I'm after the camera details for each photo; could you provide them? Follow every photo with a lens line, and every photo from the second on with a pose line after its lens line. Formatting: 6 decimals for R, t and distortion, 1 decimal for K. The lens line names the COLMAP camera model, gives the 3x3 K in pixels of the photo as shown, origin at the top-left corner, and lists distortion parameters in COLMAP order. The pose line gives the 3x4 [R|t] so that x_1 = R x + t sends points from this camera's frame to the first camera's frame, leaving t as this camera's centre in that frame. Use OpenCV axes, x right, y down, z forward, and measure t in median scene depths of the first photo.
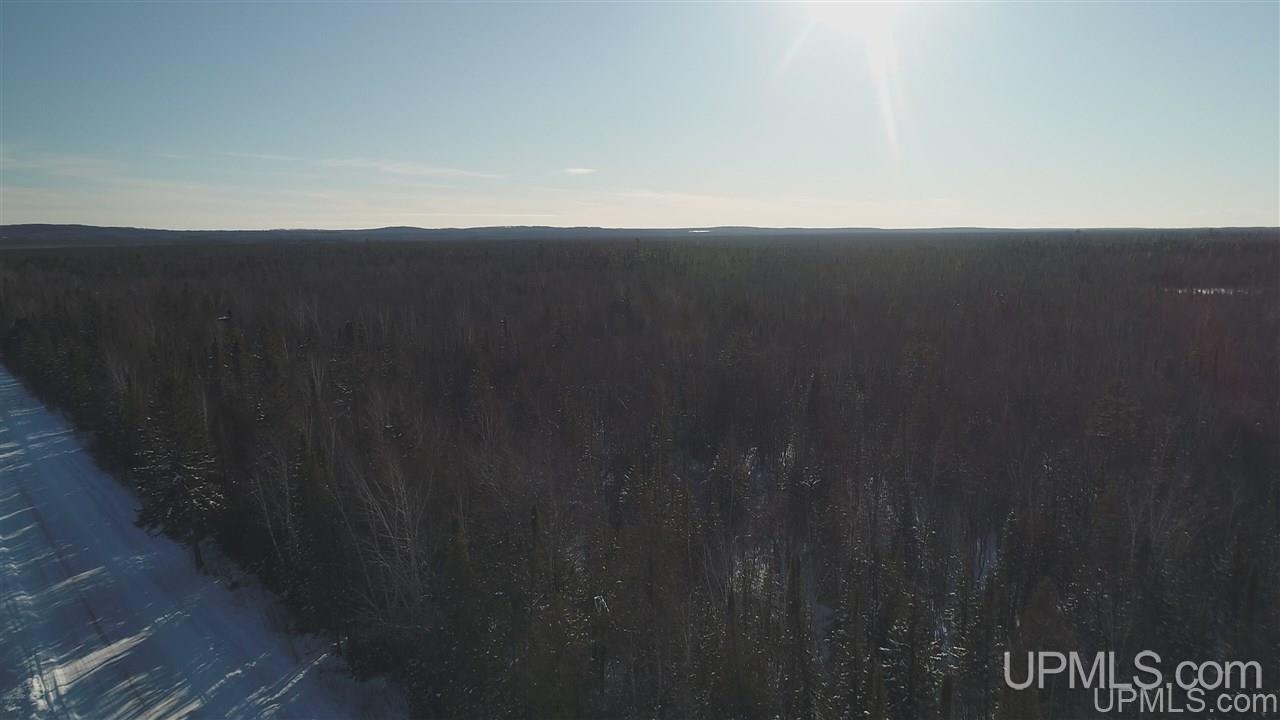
lens RADIAL K [[899.6, 0, 632.7], [0, 899.6, 366.1], [0, 0, 1]] dist [0.004829, -0.007976]
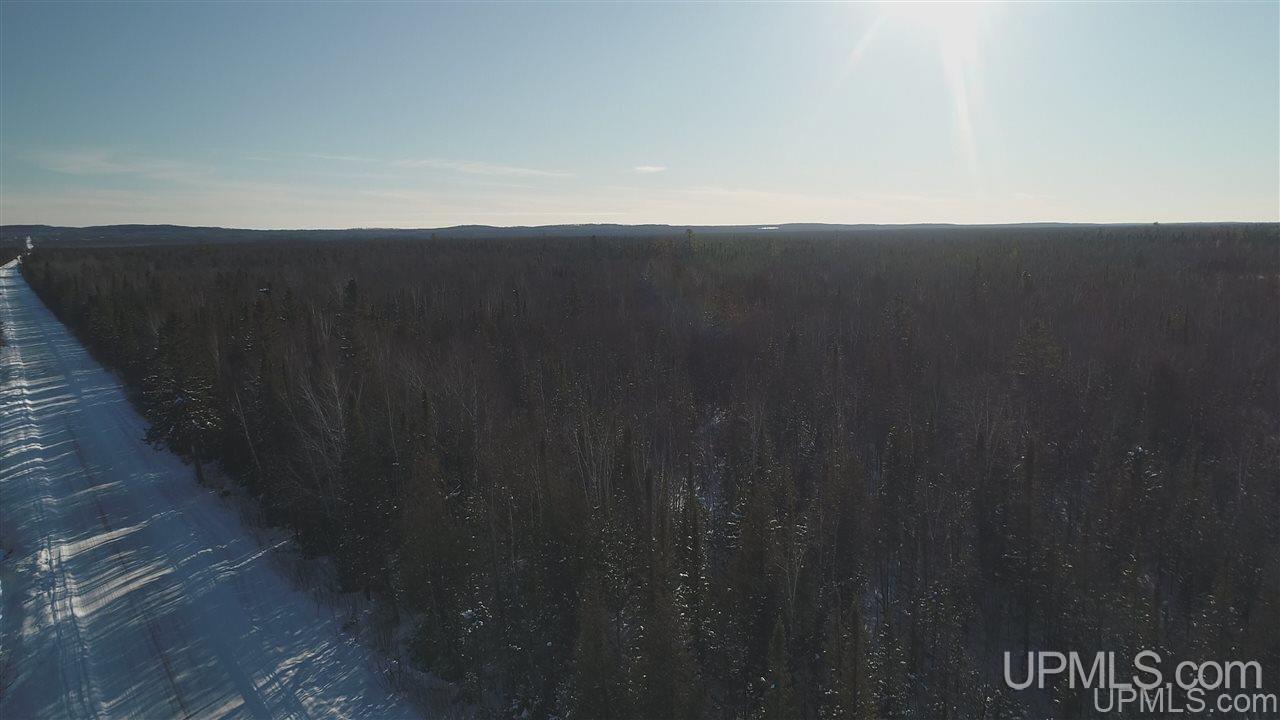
lens RADIAL K [[899.6, 0, 635.1], [0, 899.6, 365.4], [0, 0, 1]] dist [0.004829, -0.007976]
pose [[0.997116, 0.005447, -0.075698, 0.147465], [-0.005371, 0.999985, 0.001206, 0.067897], [0.075704, -0.000796, 0.997130, -0.093675]]
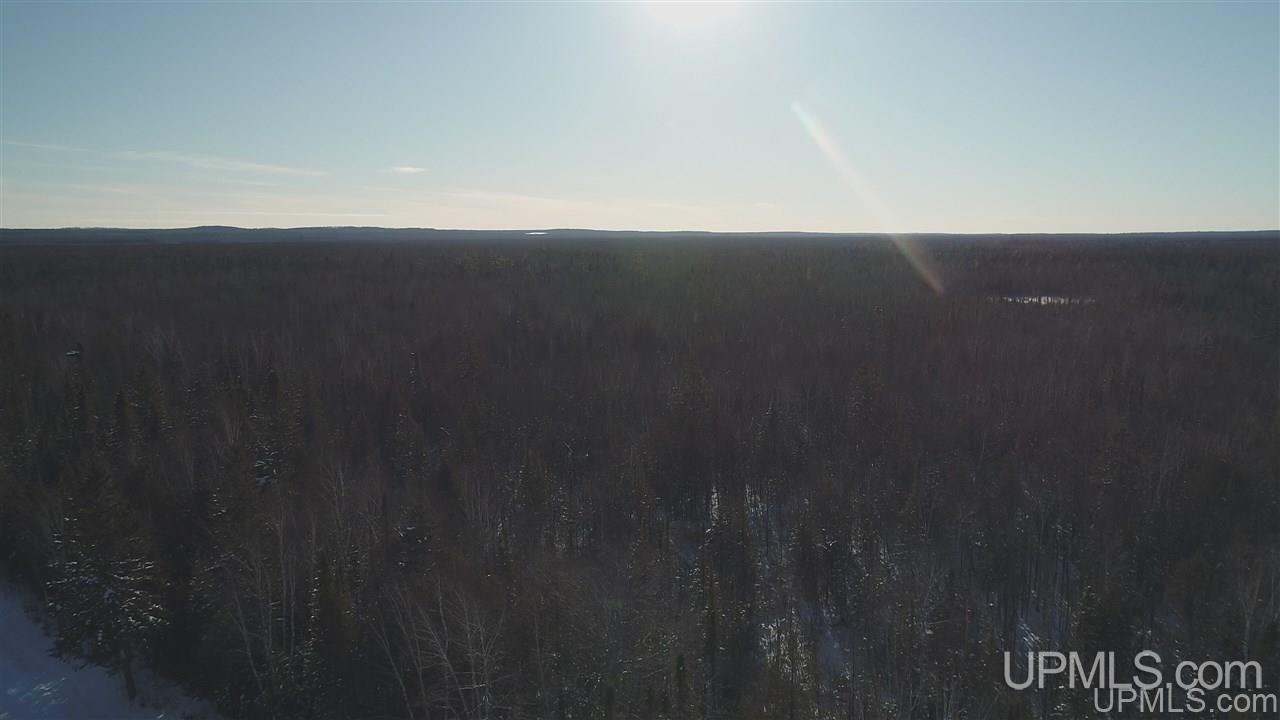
lens RADIAL K [[899.6, 0, 630.9], [0, 899.6, 364.4], [0, 0, 1]] dist [0.004829, -0.007976]
pose [[0.983426, -0.019025, 0.180312, -0.170879], [0.019579, 0.999807, -0.001294, -0.061929], [-0.180252, 0.004803, 0.983609, 0.115332]]
